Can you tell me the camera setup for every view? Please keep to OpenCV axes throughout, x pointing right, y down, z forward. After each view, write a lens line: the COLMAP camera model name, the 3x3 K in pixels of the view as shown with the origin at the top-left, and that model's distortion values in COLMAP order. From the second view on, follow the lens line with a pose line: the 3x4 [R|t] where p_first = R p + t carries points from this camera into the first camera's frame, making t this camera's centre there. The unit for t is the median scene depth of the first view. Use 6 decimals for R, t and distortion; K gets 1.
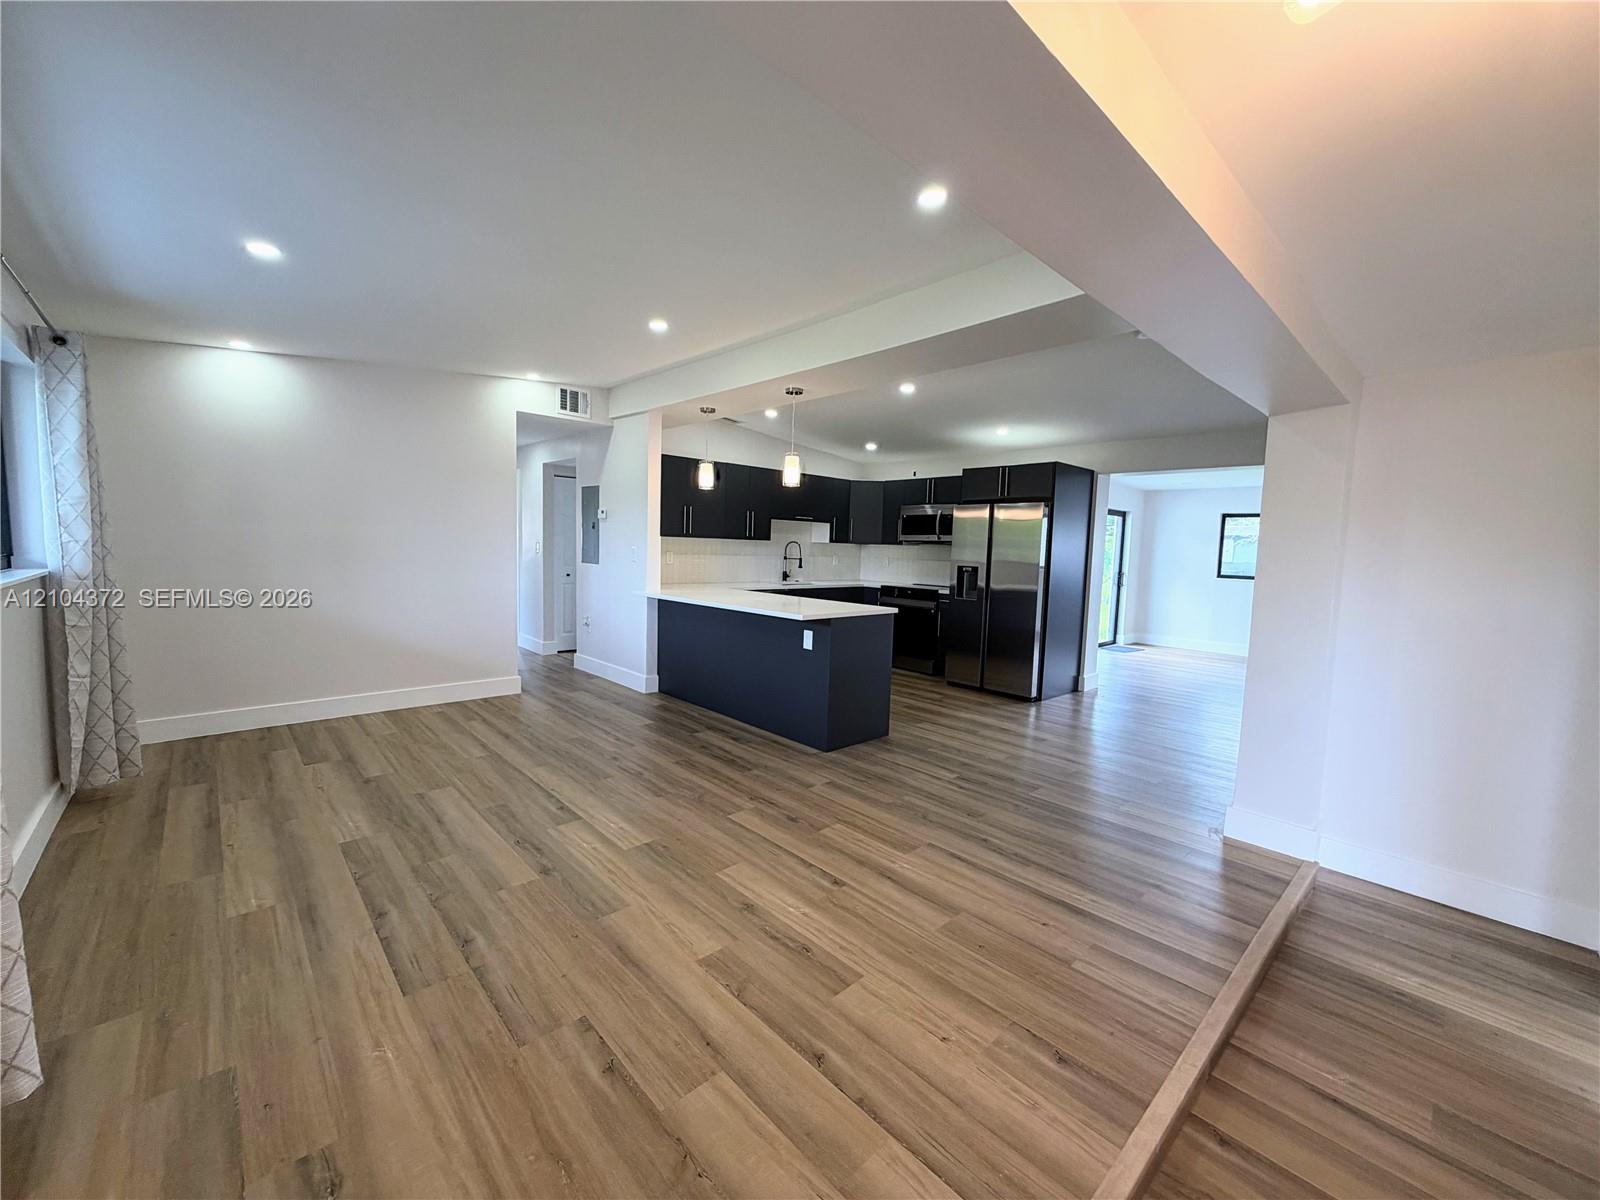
lens RADIAL K [[639.4, 0, 797.4], [0, 639.4, 605.9], [0, 0, 1]] dist [0.001240, 0.000520]
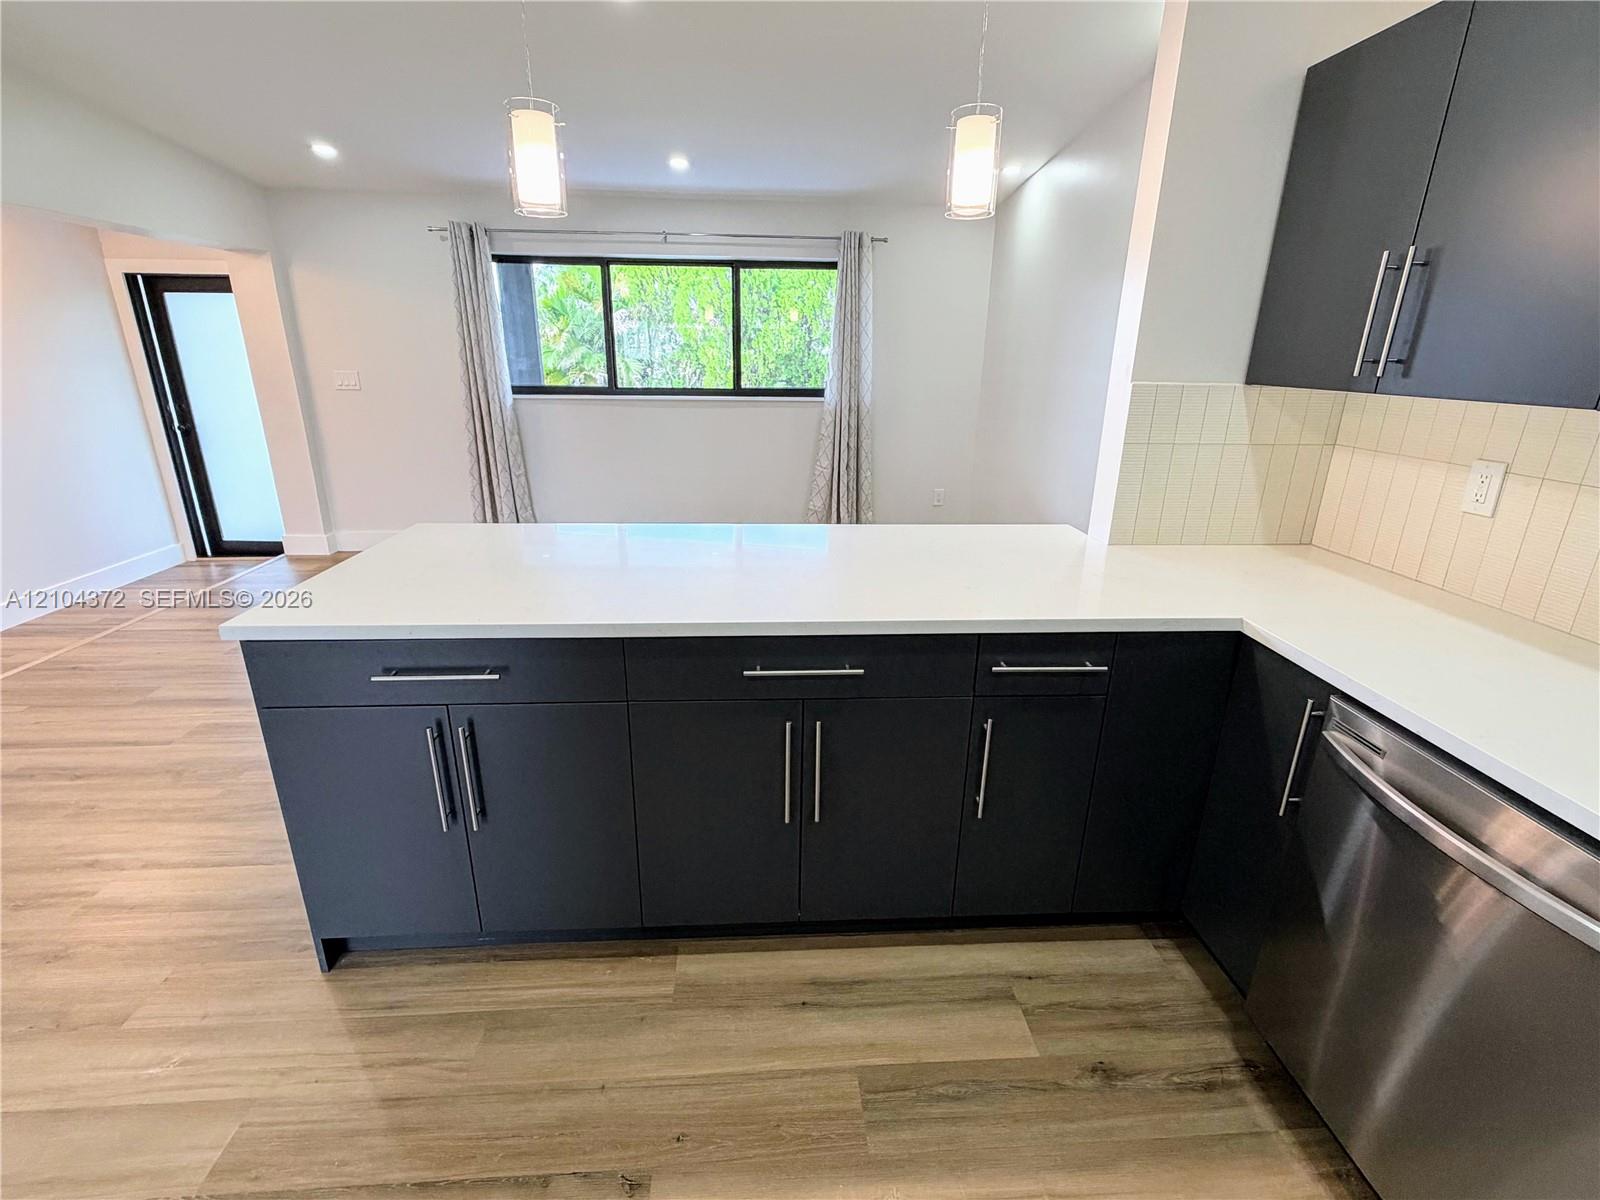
lens RADIAL K [[738.6, 0, 800.9], [0, 738.6, 600.5], [0, 0, 1]] dist [-0.002284, 0.000215]
pose [[-0.632068, 0.211981, -0.745355, 0.196082], [-0.105256, 0.929457, 0.353597, -0.124513], [0.767731, 0.301950, -0.565168, 1.146166]]
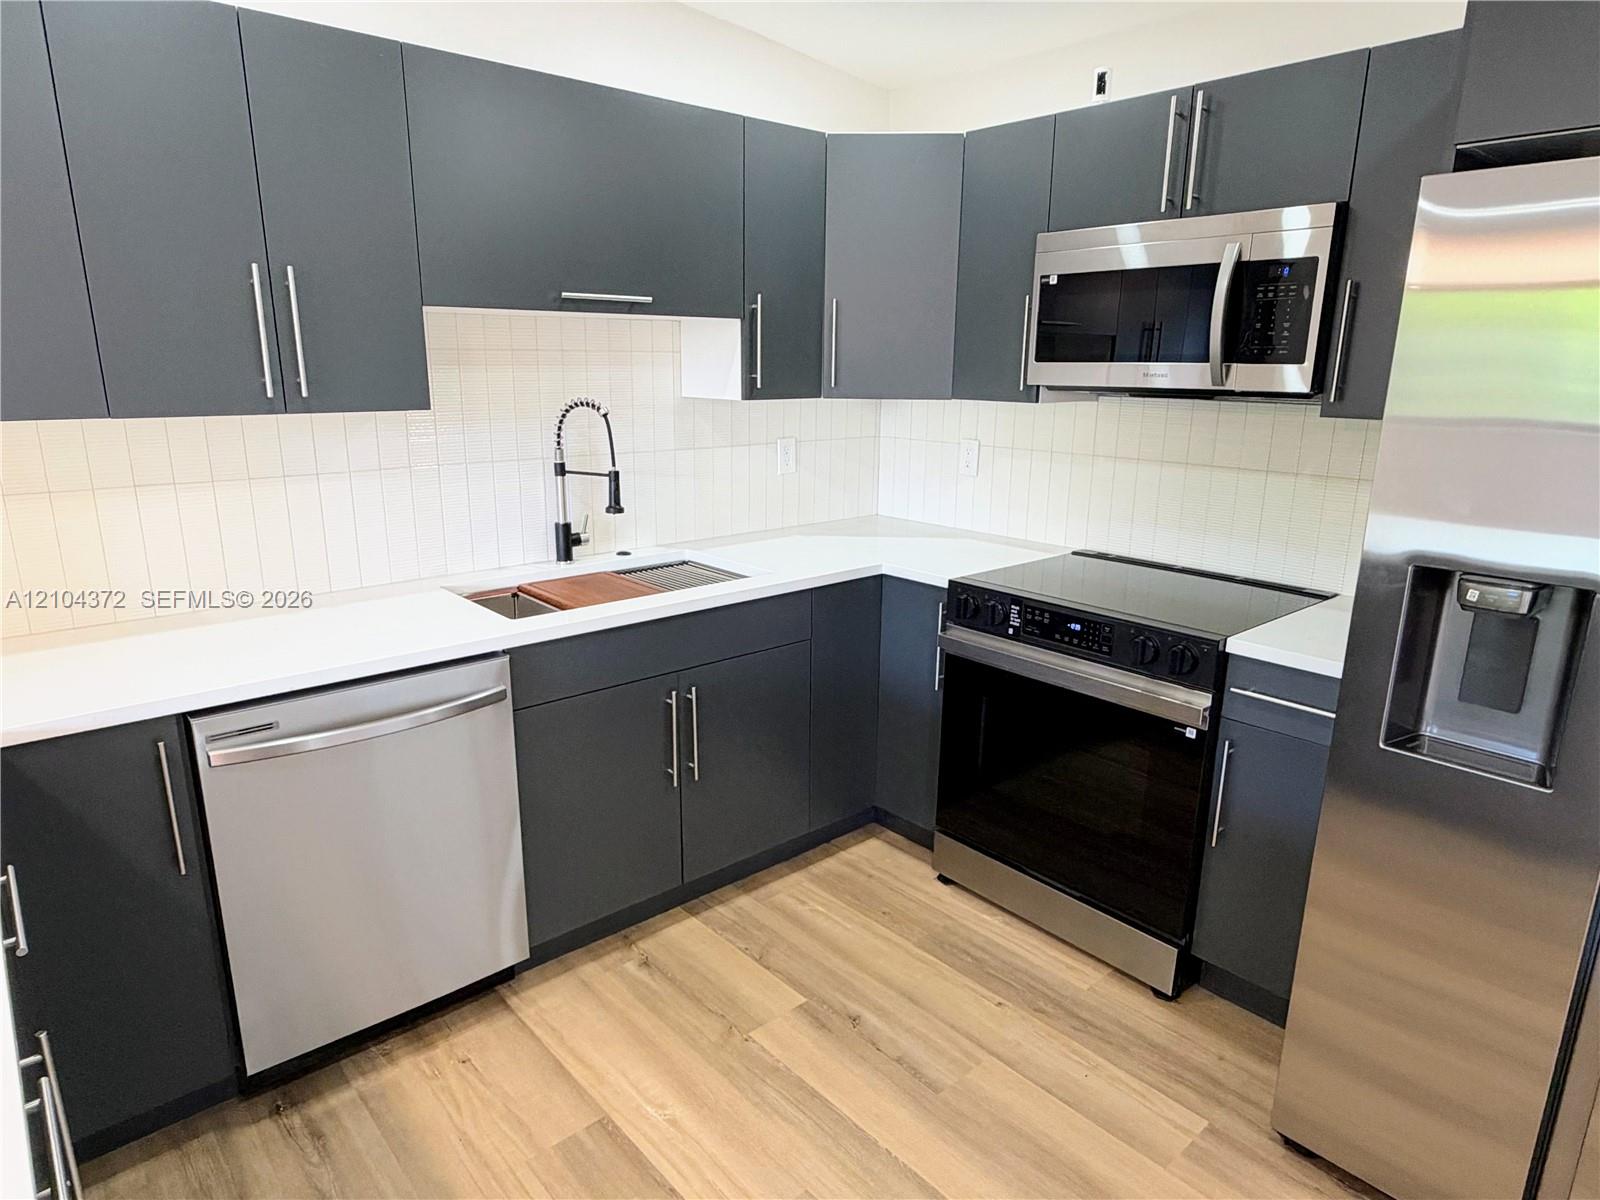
lens RADIAL K [[958.0, 0, 793.1], [0, 958.0, 609.1], [0, 0, 1]] dist [0.001425, -0.002500]
pose [[0.999338, -0.015469, -0.032942, 0.111885], [0.020620, 0.986528, 0.162289, -0.108192], [0.029988, -0.162861, 0.986193, 0.854842]]
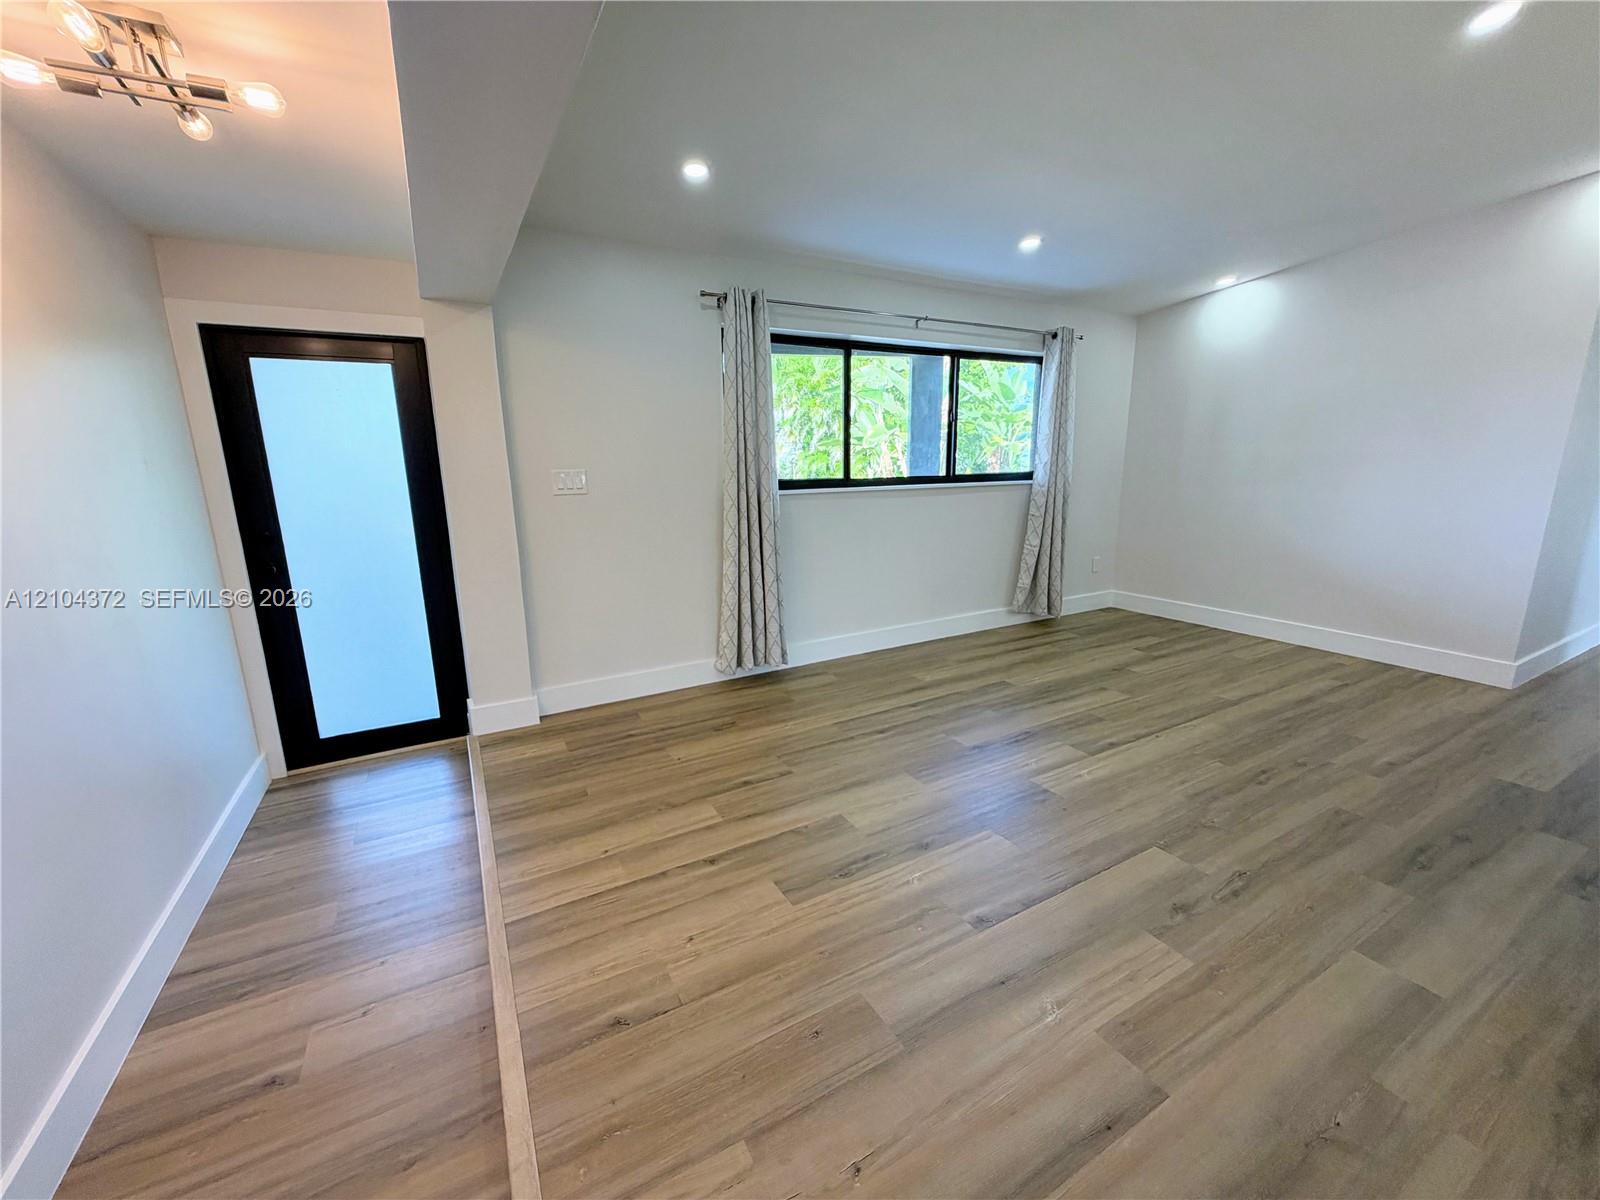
lens RADIAL K [[639.4, 0, 800.3], [0, 639.4, 600.4], [0, 0, 1]] dist [0.001240, 0.000520]
pose [[-0.238711, 0.185112, -0.953284, 0.348094], [-0.085766, 0.973808, 0.210574, -0.027061], [0.967296, 0.132026, -0.216582, 0.431301]]
